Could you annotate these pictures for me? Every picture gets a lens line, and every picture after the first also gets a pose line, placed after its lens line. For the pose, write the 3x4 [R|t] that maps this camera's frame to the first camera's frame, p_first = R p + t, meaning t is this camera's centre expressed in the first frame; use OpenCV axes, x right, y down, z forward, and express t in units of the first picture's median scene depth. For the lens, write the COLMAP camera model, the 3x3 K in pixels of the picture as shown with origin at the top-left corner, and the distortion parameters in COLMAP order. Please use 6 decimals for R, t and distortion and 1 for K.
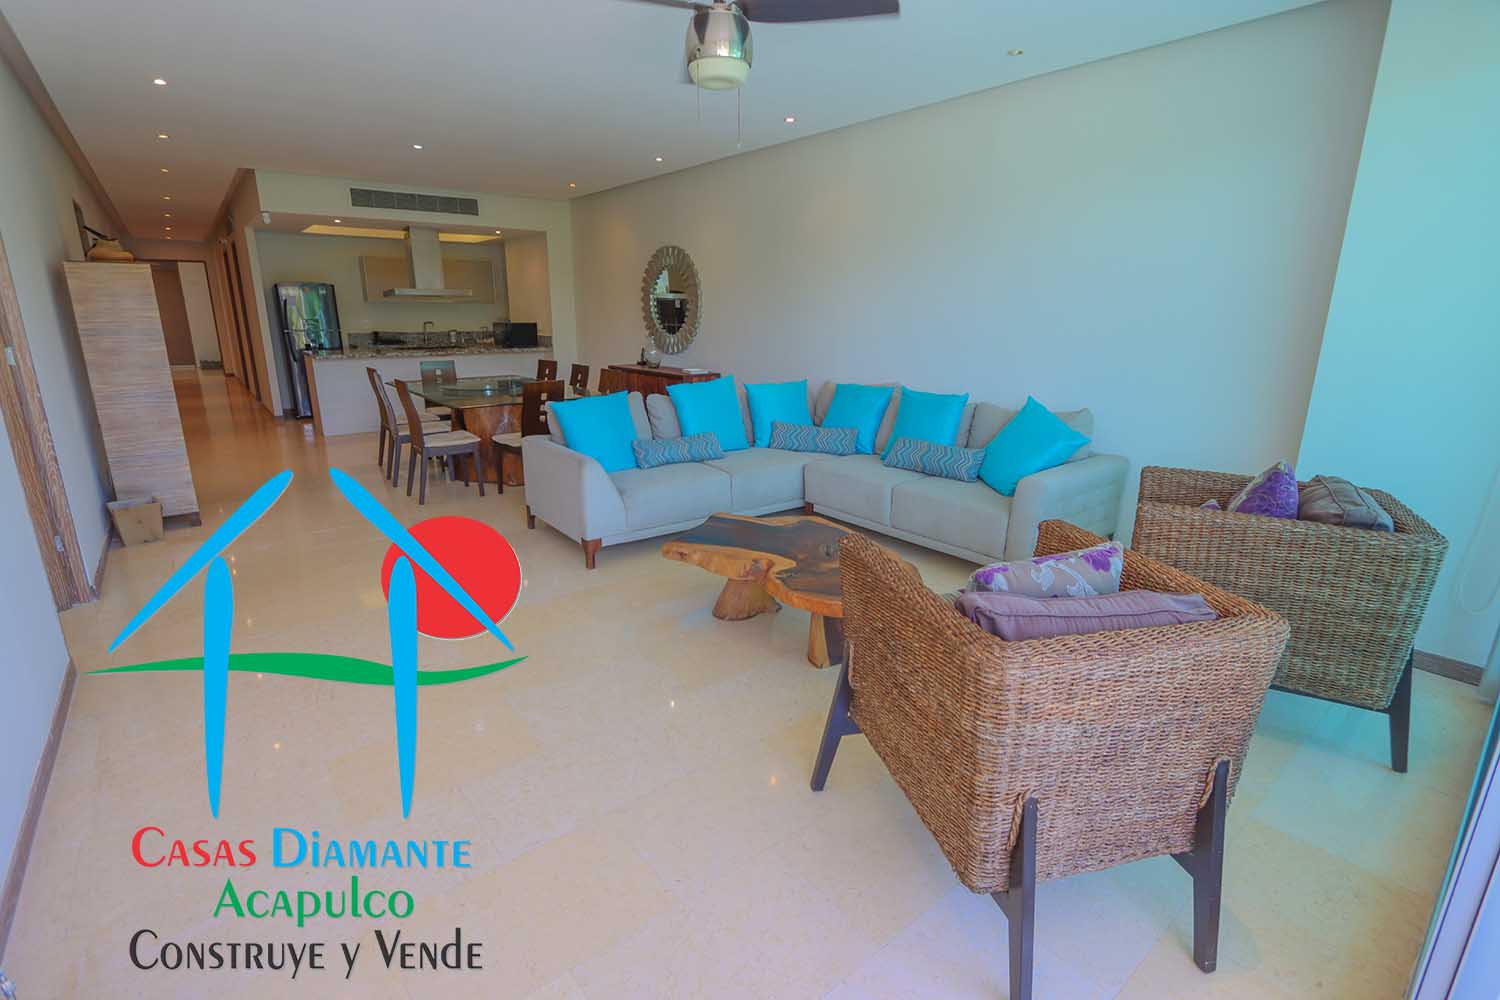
lens RADIAL K [[686.3, 0, 747.1], [0, 686.3, 497.6], [0, 0, 1]] dist [-0.016670, 0.000499]
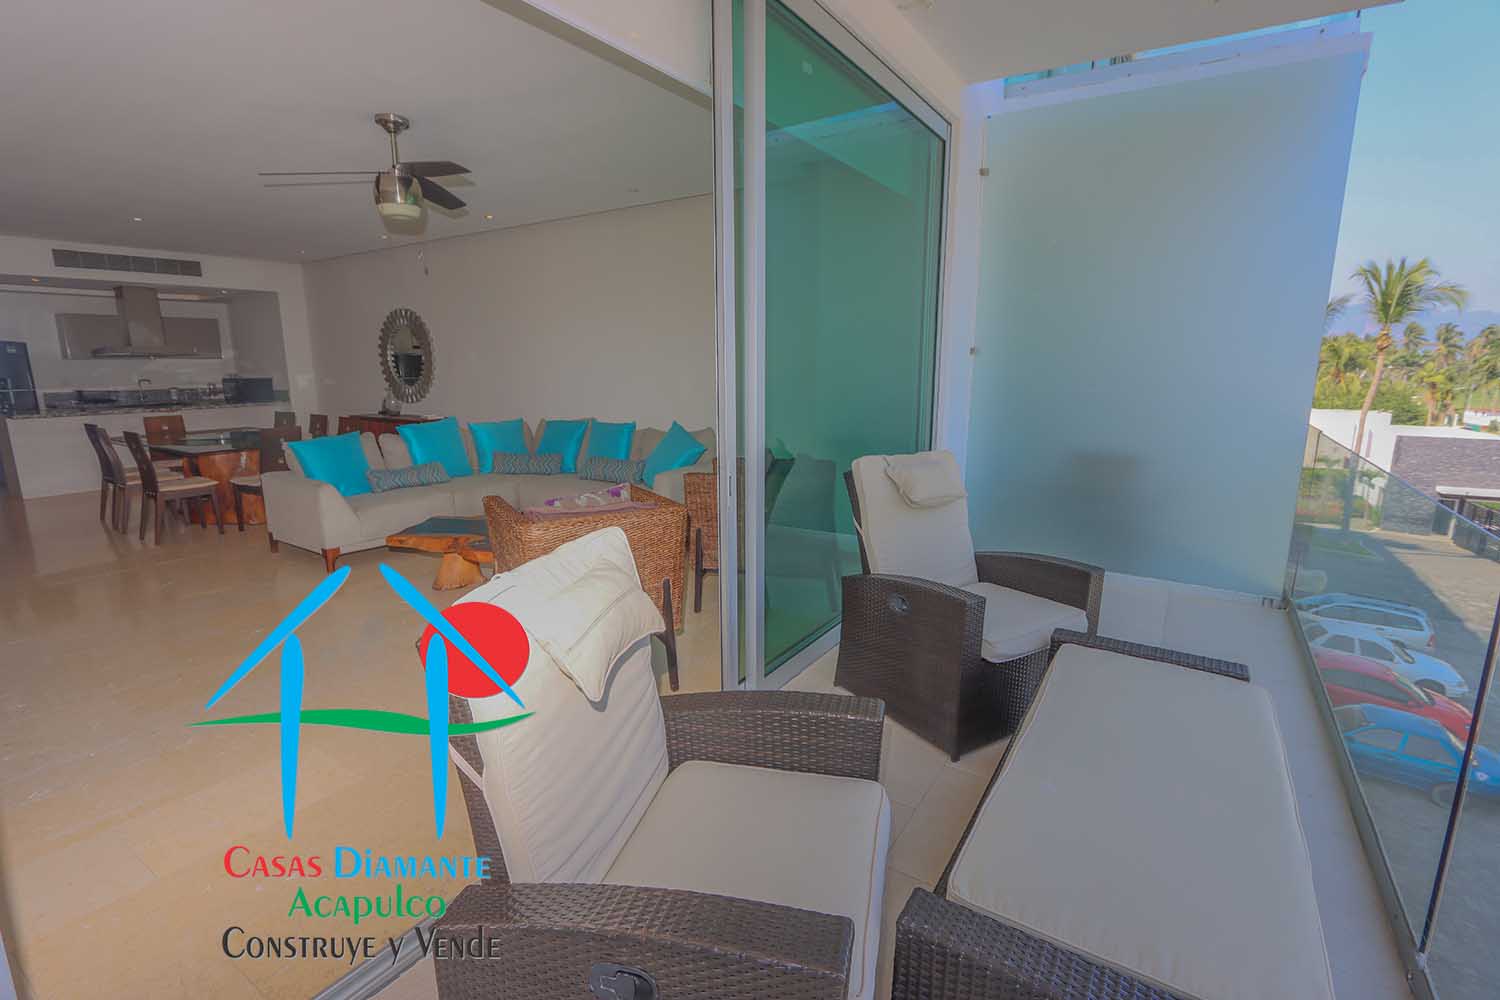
lens RADIAL K [[686.3, 0, 747.1], [0, 686.3, 497.6], [0, 0, 1]] dist [-0.016670, 0.000499]
pose [[0.951668, -0.070904, 0.298832, 0.065955], [0.091398, 0.994286, -0.055151, 0.054725], [-0.293214, 0.079798, 0.952711, -0.206895]]
